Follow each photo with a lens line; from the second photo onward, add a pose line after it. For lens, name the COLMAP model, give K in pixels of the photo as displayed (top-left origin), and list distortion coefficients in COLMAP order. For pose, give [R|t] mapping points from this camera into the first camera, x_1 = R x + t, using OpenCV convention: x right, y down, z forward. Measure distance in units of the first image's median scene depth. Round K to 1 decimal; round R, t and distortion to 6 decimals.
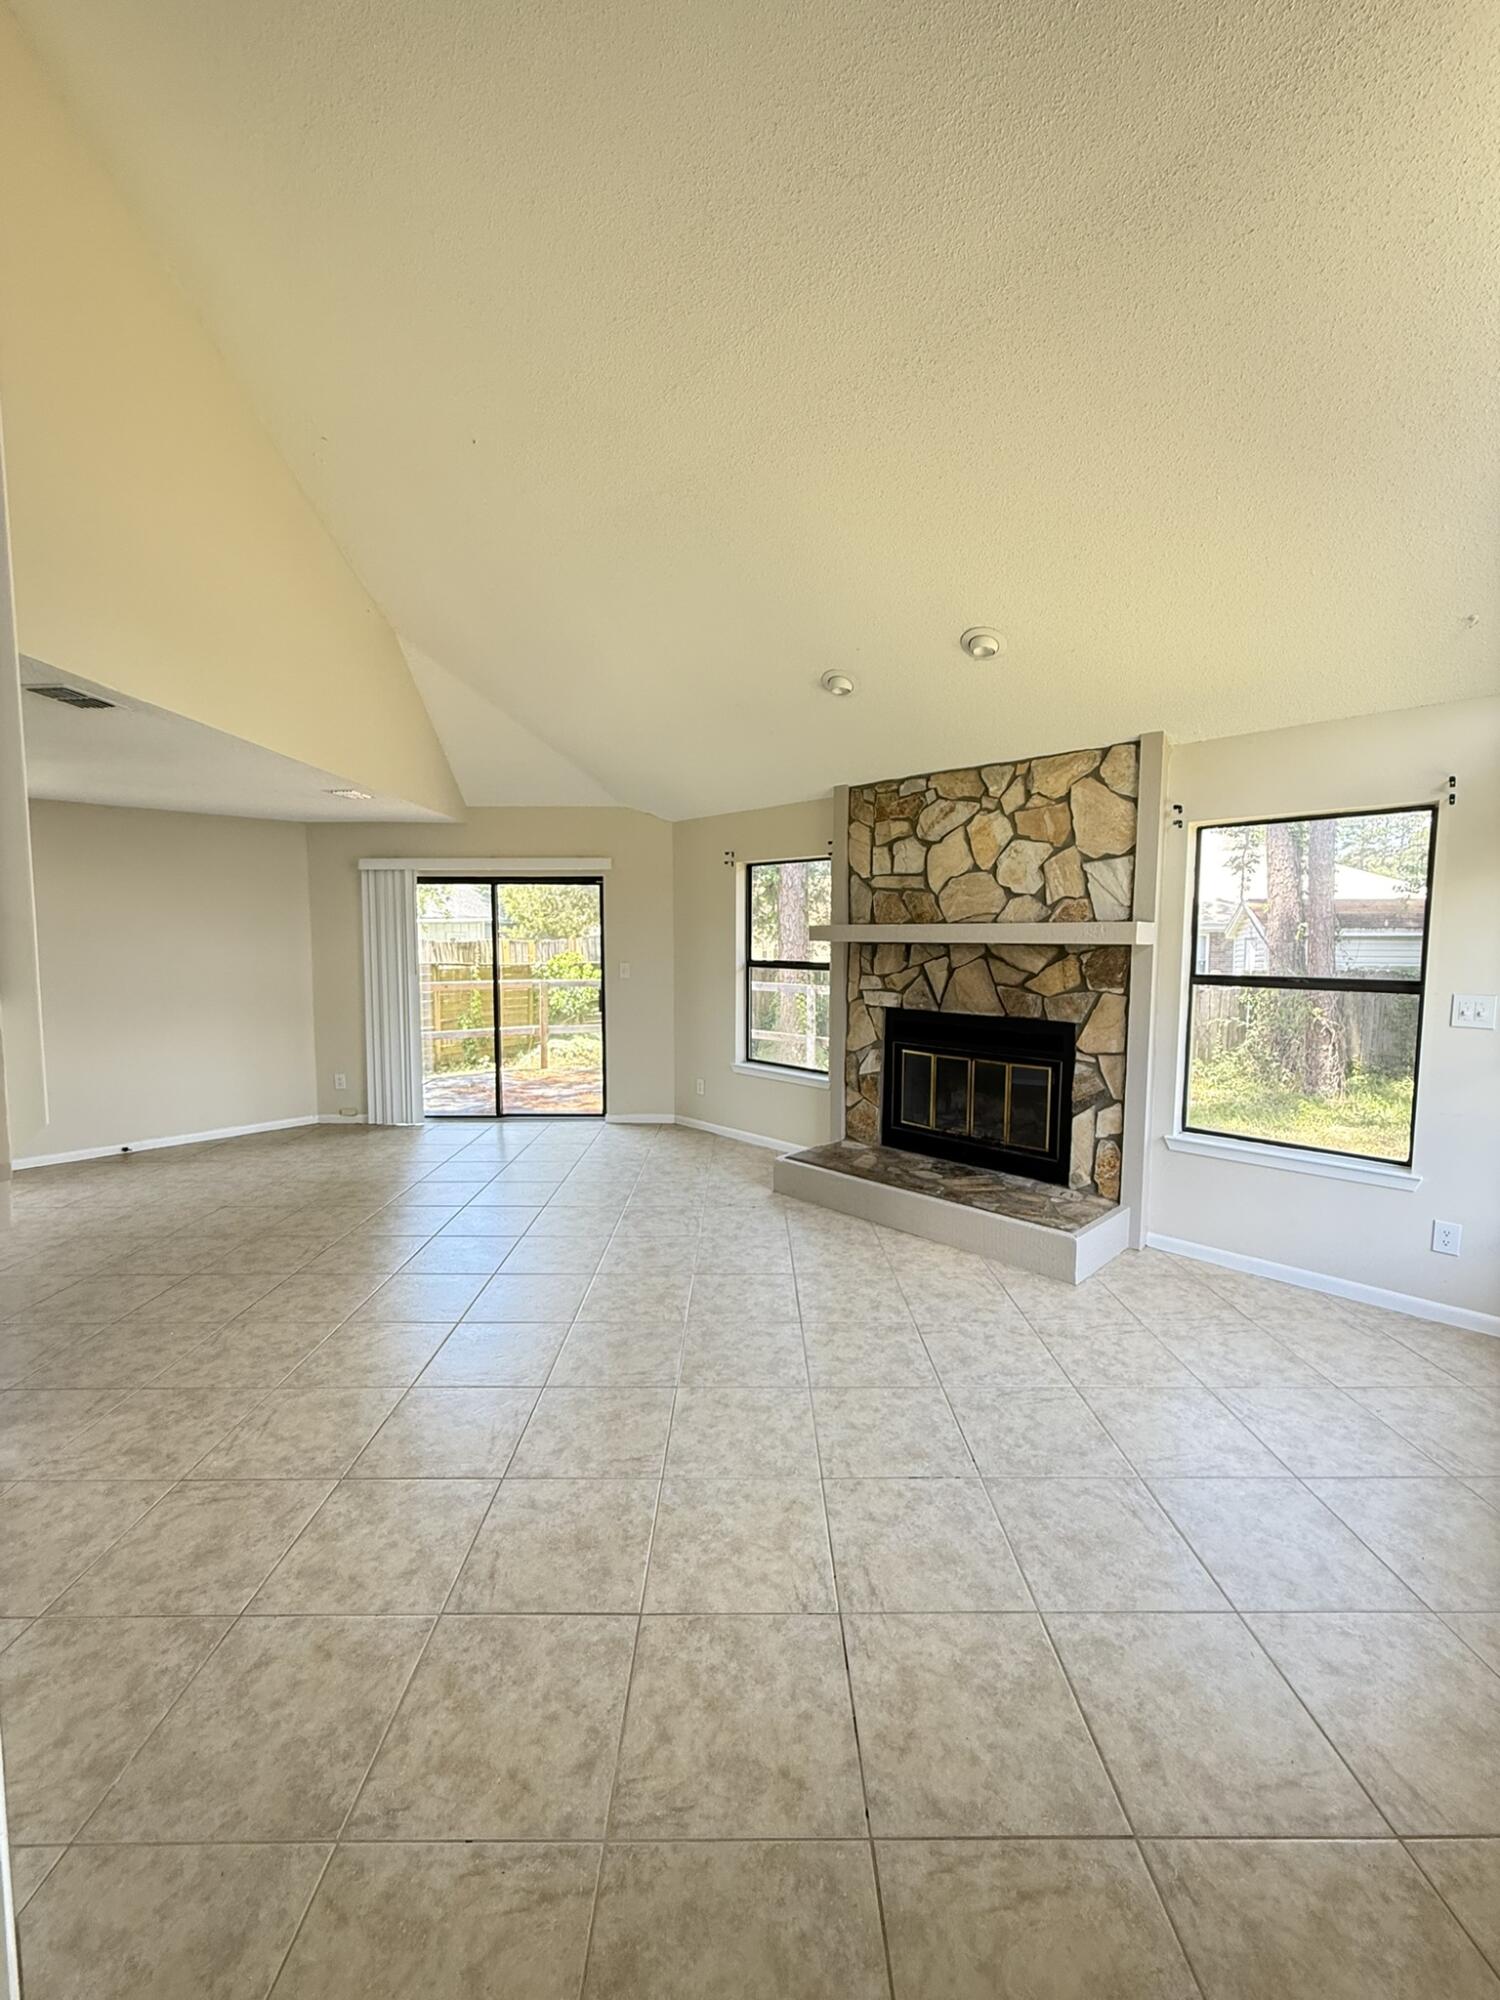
lens RADIAL K [[796.2, 0, 750.0], [0, 796.2, 1000.0], [0, 0, 1]] dist [-0.000022, 0.000000]
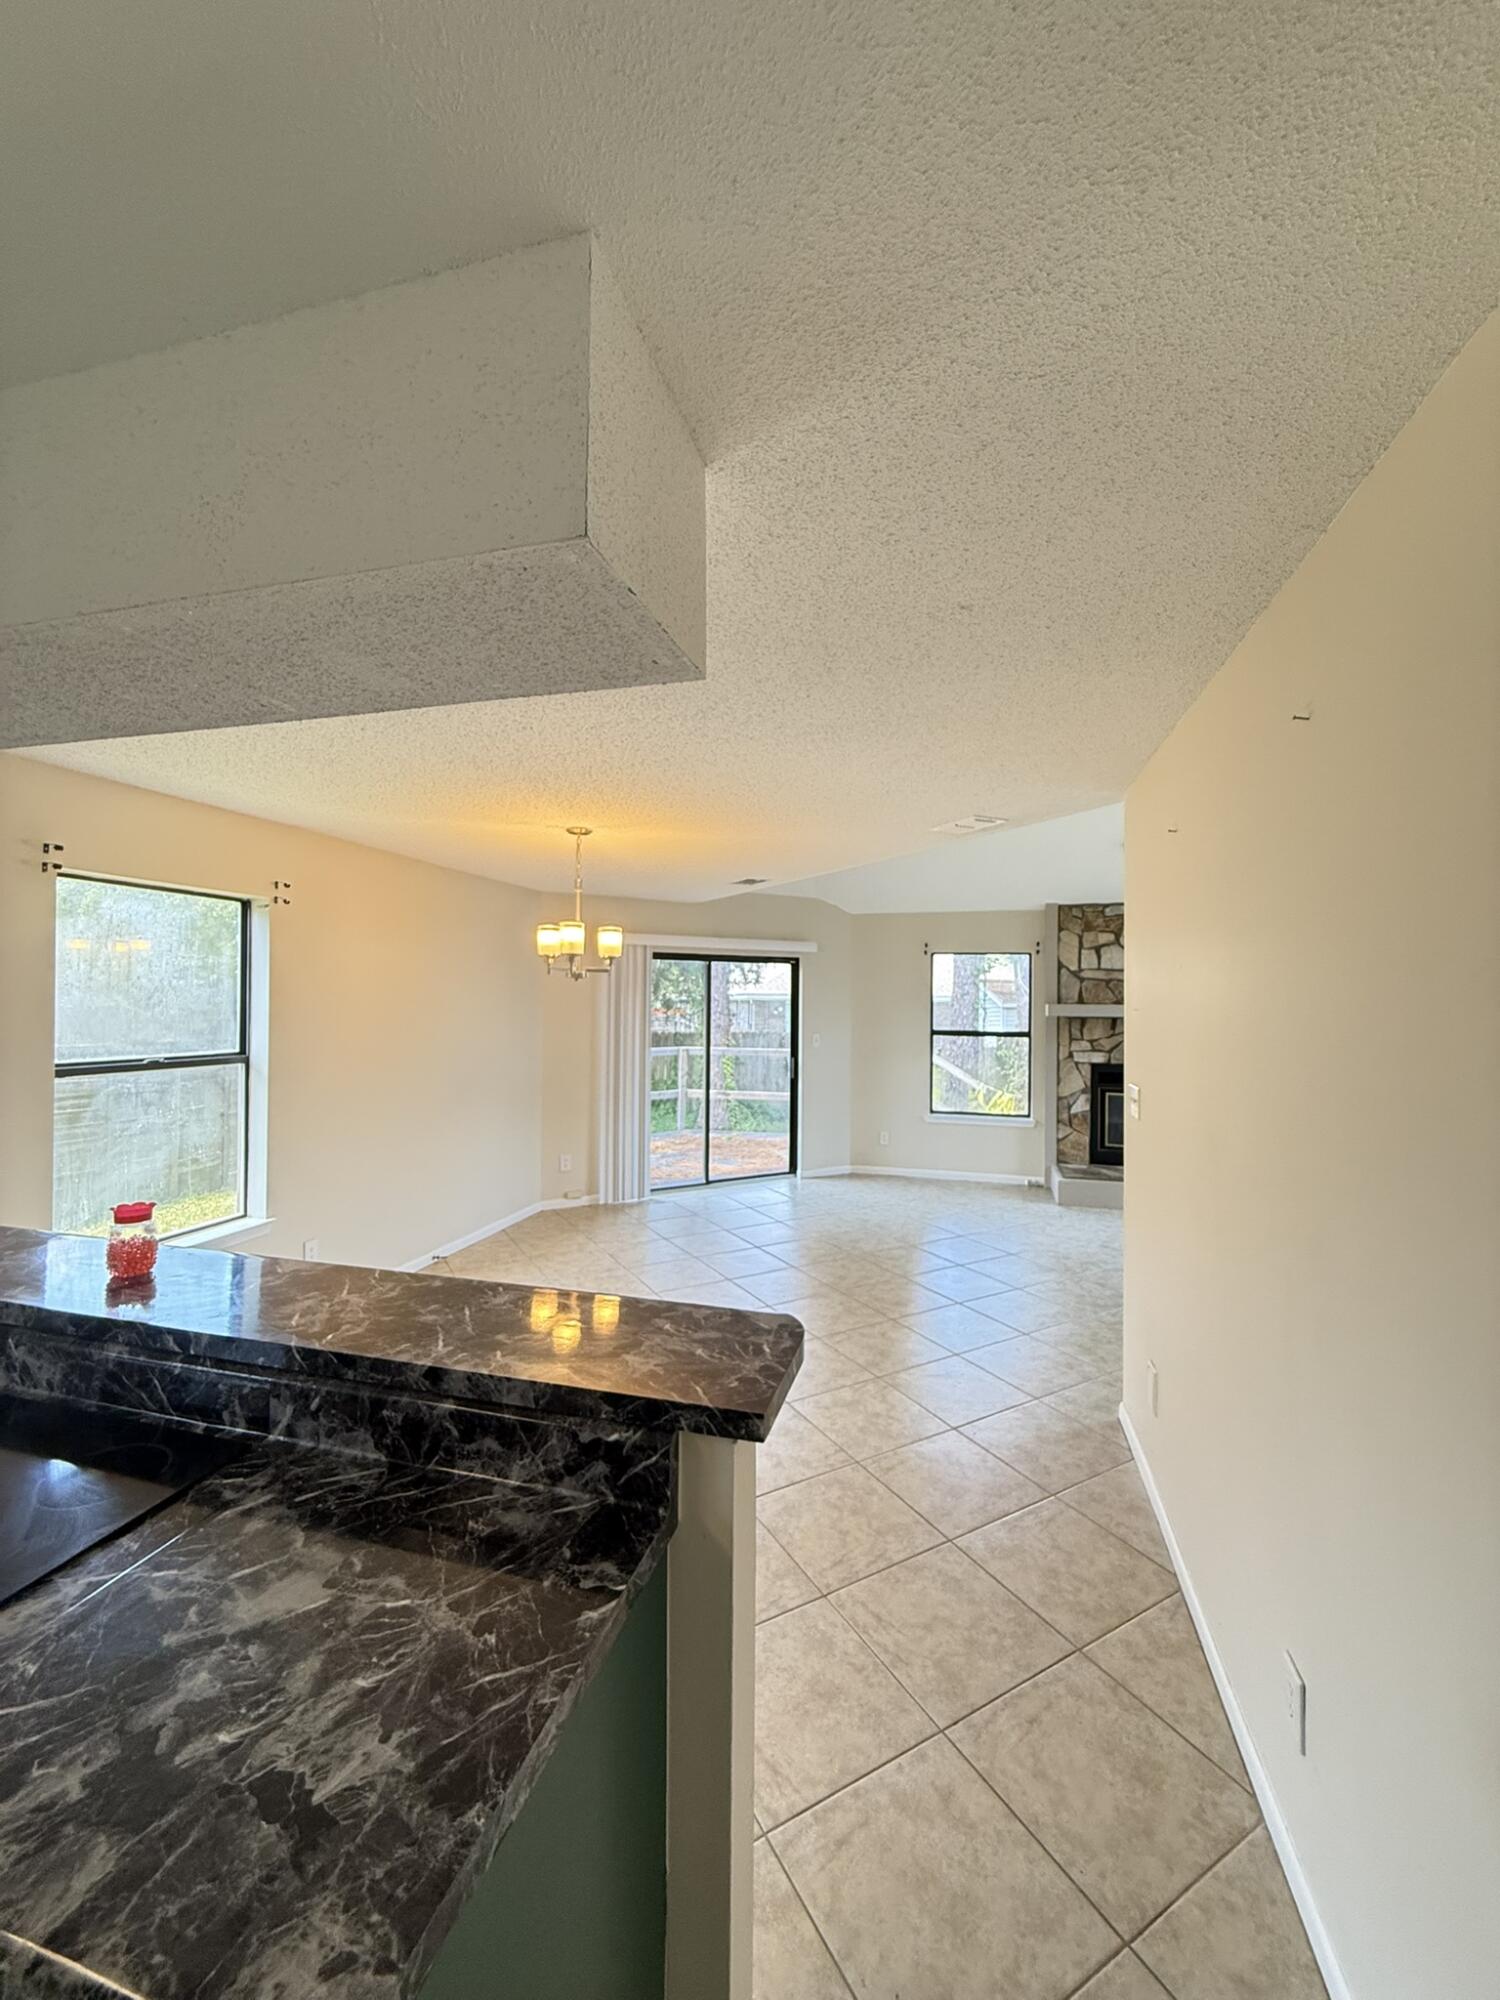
lens RADIAL K [[796.2, 0, 750.0], [0, 796.2, 1000.0], [0, 0, 1]] dist [-0.000022, 0.000000]
pose [[0.868814, 0.006313, 0.495099, -1.026828], [0.033542, 0.996871, -0.071572, -0.021233], [-0.494001, 0.078789, 0.865884, 0.077834]]
